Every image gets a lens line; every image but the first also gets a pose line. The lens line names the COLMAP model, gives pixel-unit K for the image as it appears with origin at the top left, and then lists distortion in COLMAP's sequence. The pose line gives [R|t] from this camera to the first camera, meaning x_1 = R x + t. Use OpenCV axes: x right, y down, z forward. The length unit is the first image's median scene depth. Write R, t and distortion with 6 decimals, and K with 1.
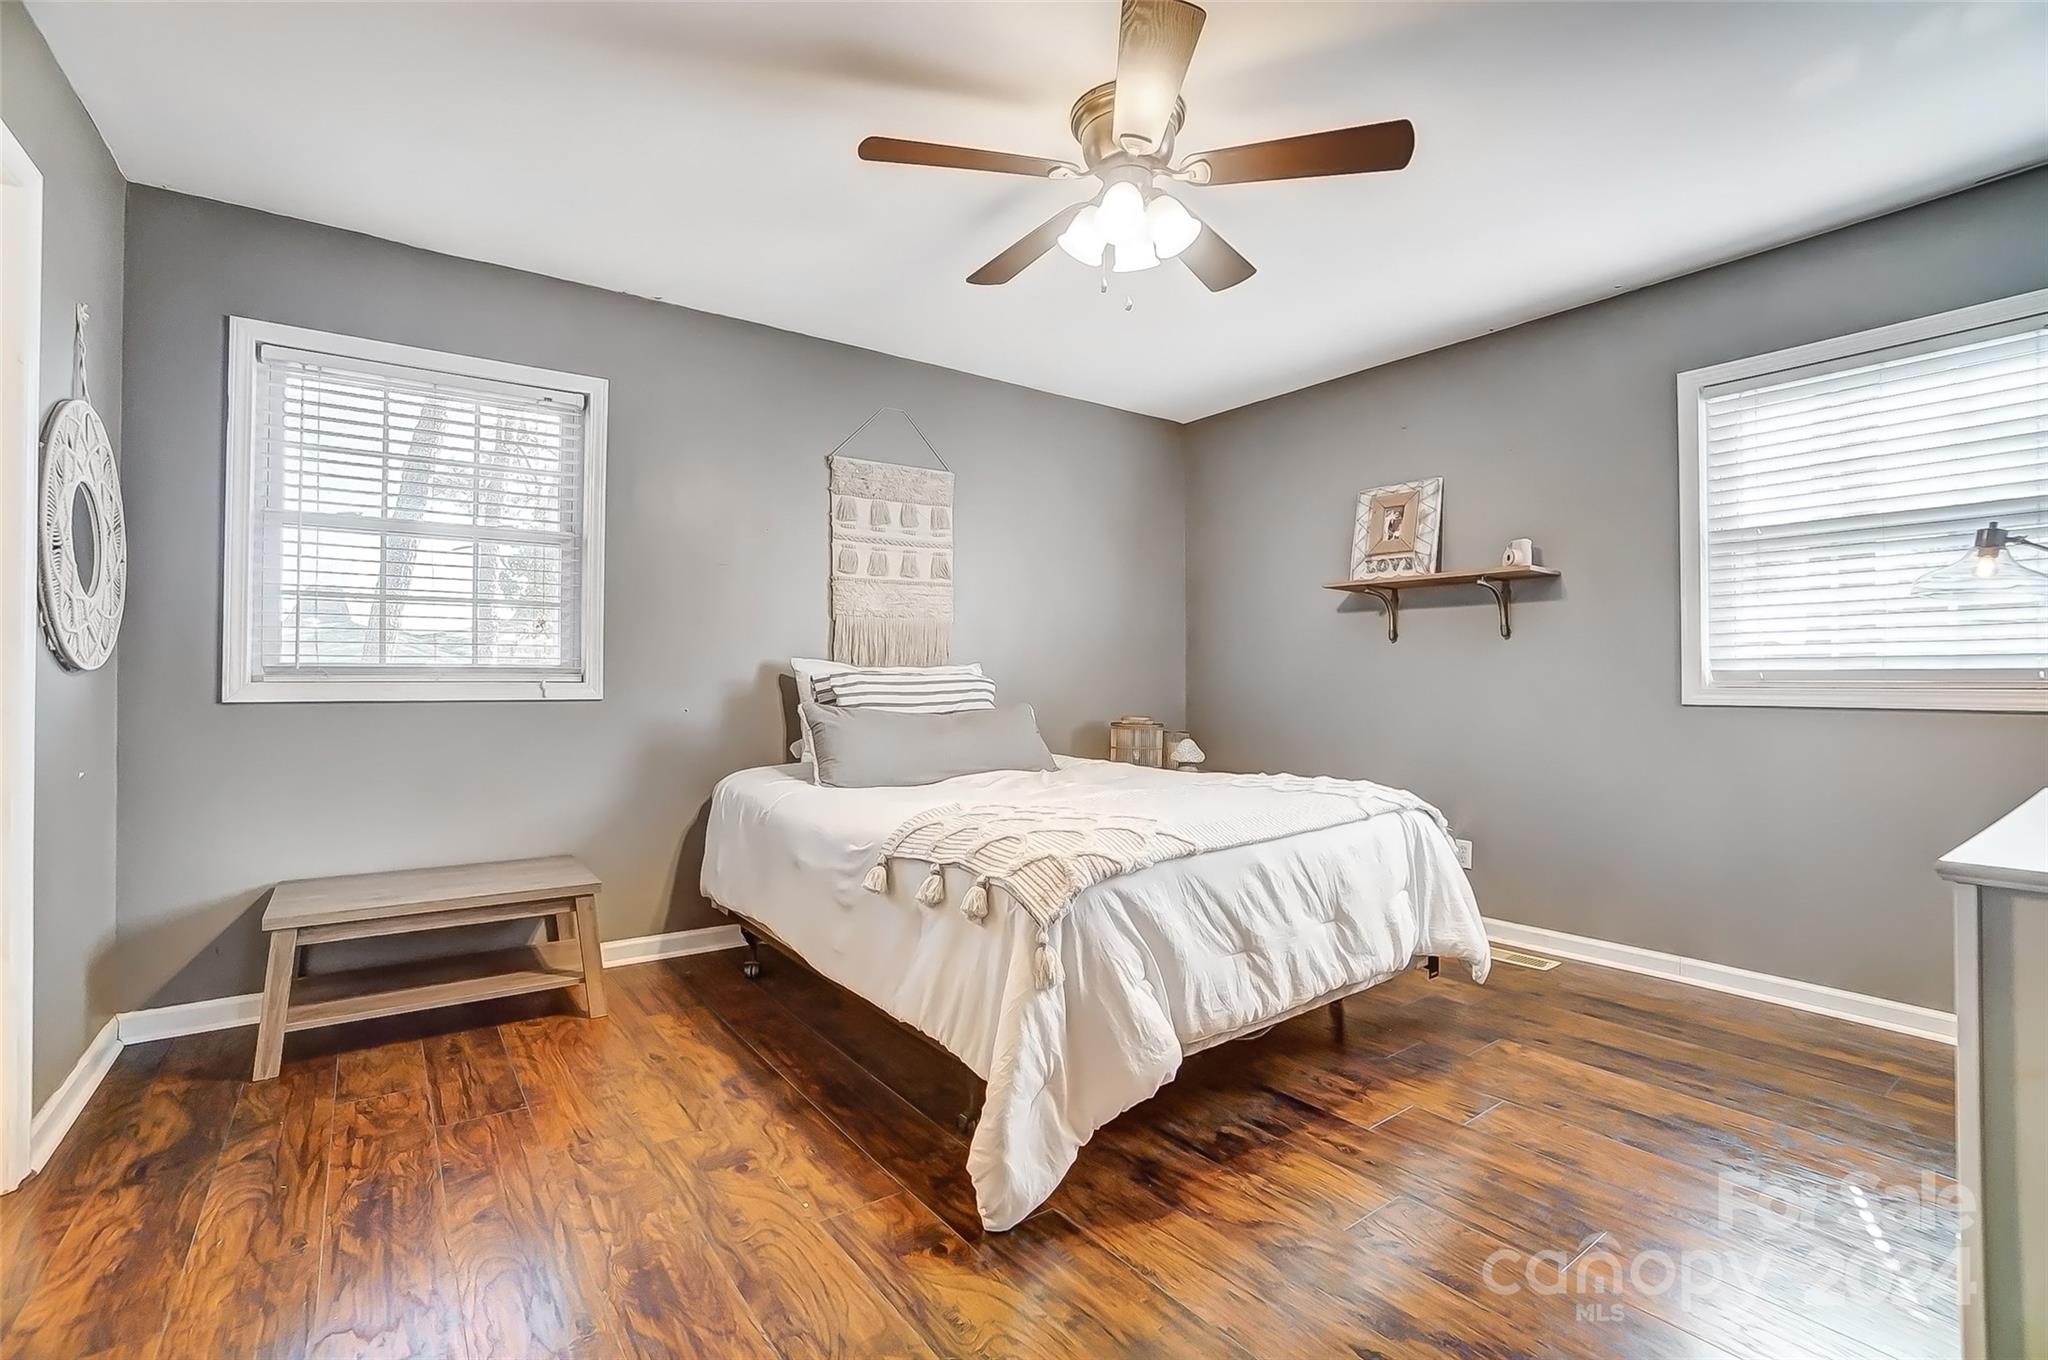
lens RADIAL K [[926.6, 0, 1026.4], [0, 926.6, 660.1], [0, 0, 1]] dist [-0.064250, 0.026524]
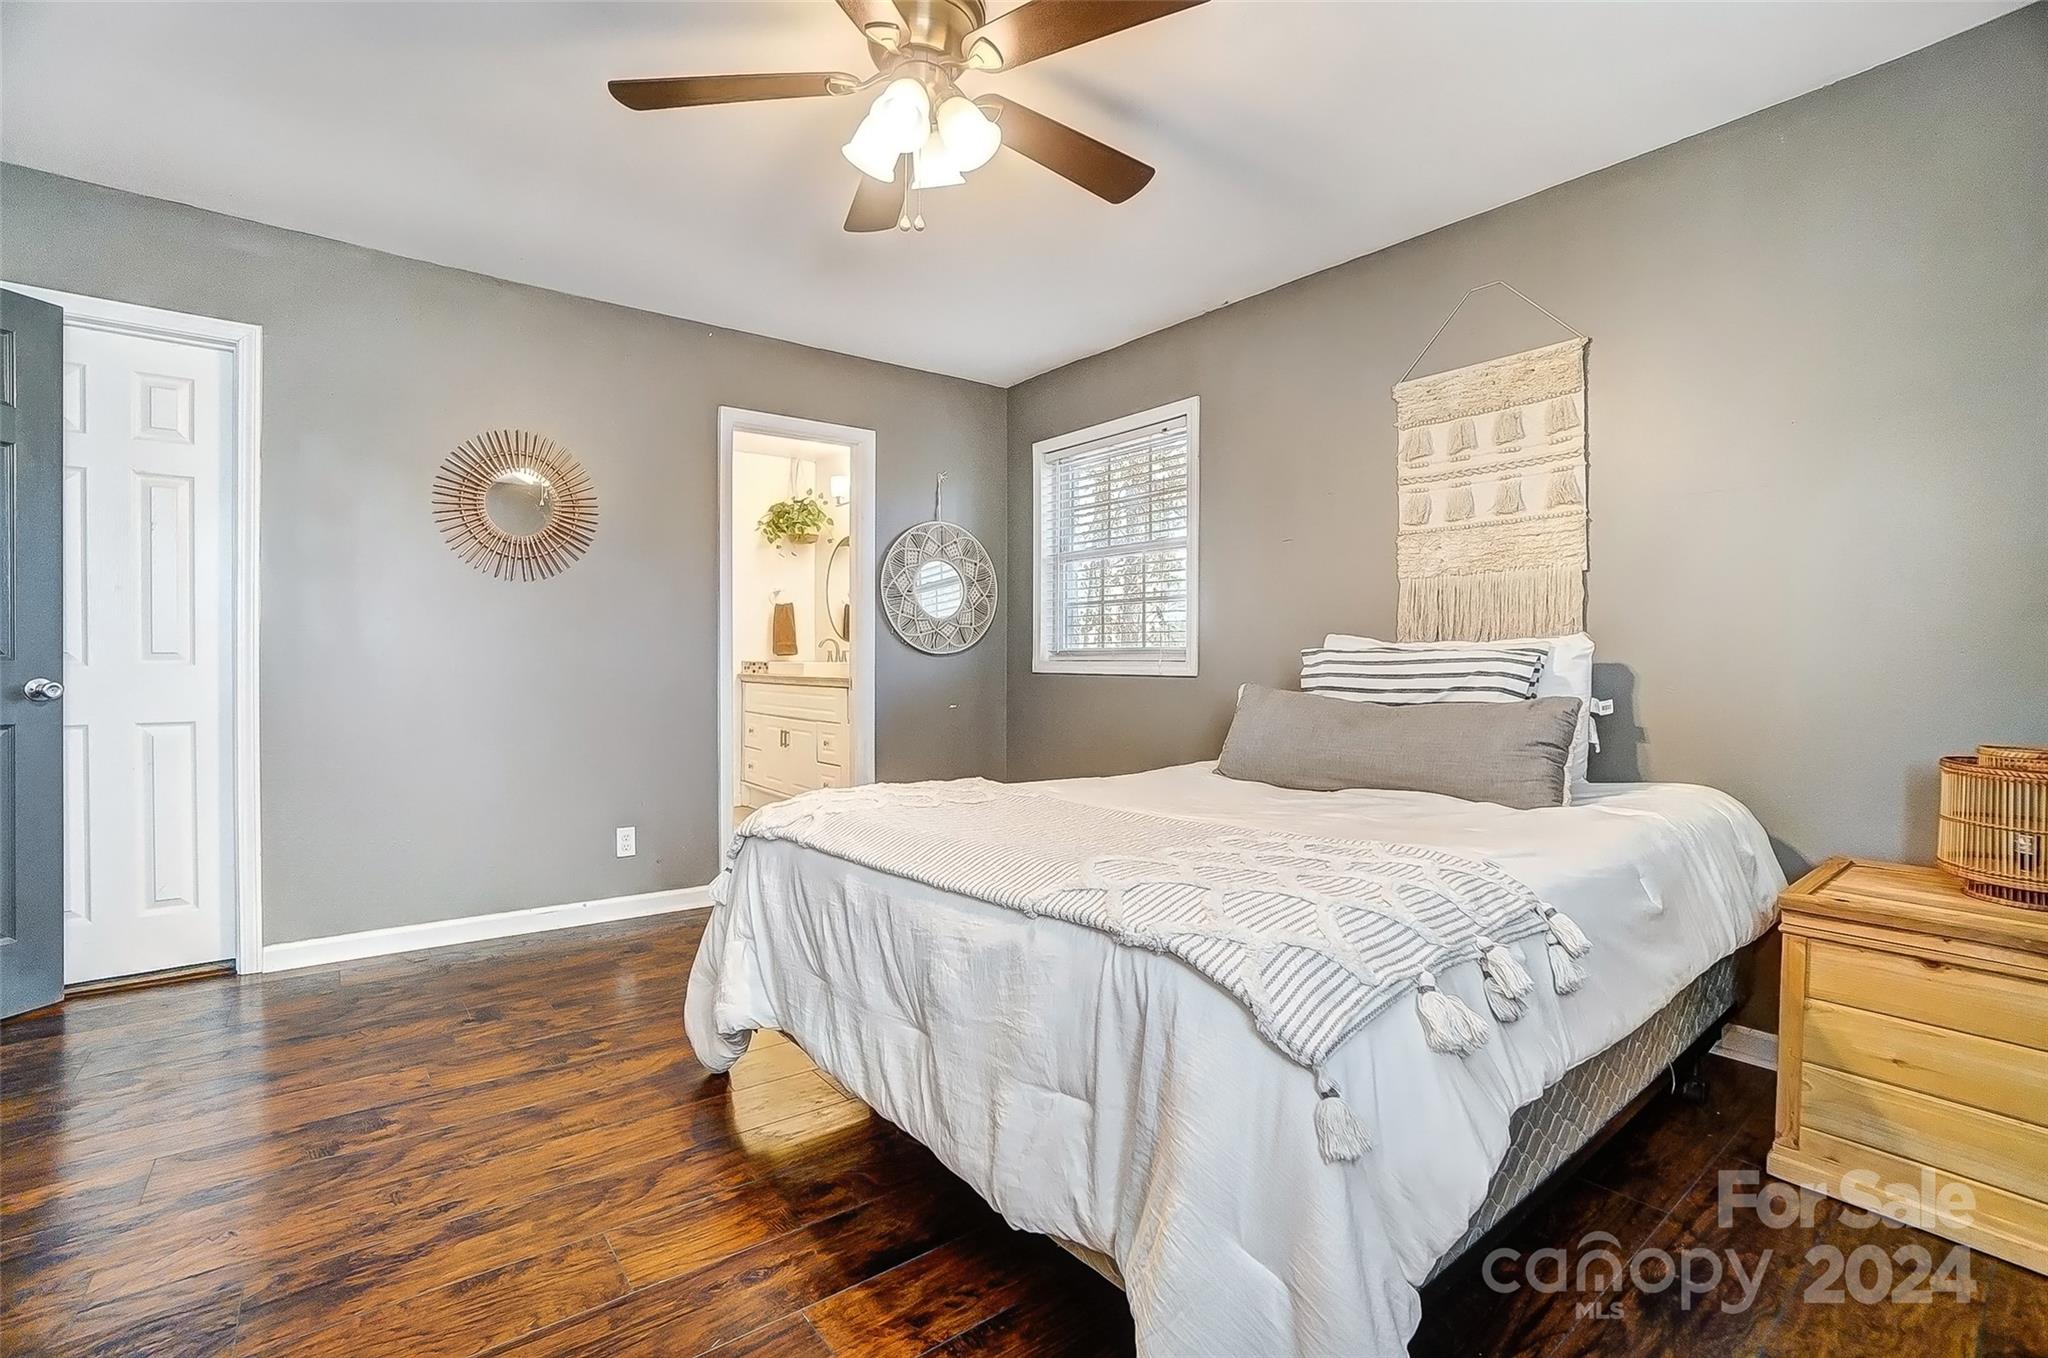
lens RADIAL K [[913.9, 0, 1016.1], [0, 913.9, 667.4], [0, 0, 1]] dist [-0.067107, 0.026229]
pose [[0.016793, 0.004305, -0.999850, 0.960987], [0.016823, 0.999848, 0.004588, 0.029464], [0.999717, -0.016897, 0.016718, 1.065066]]
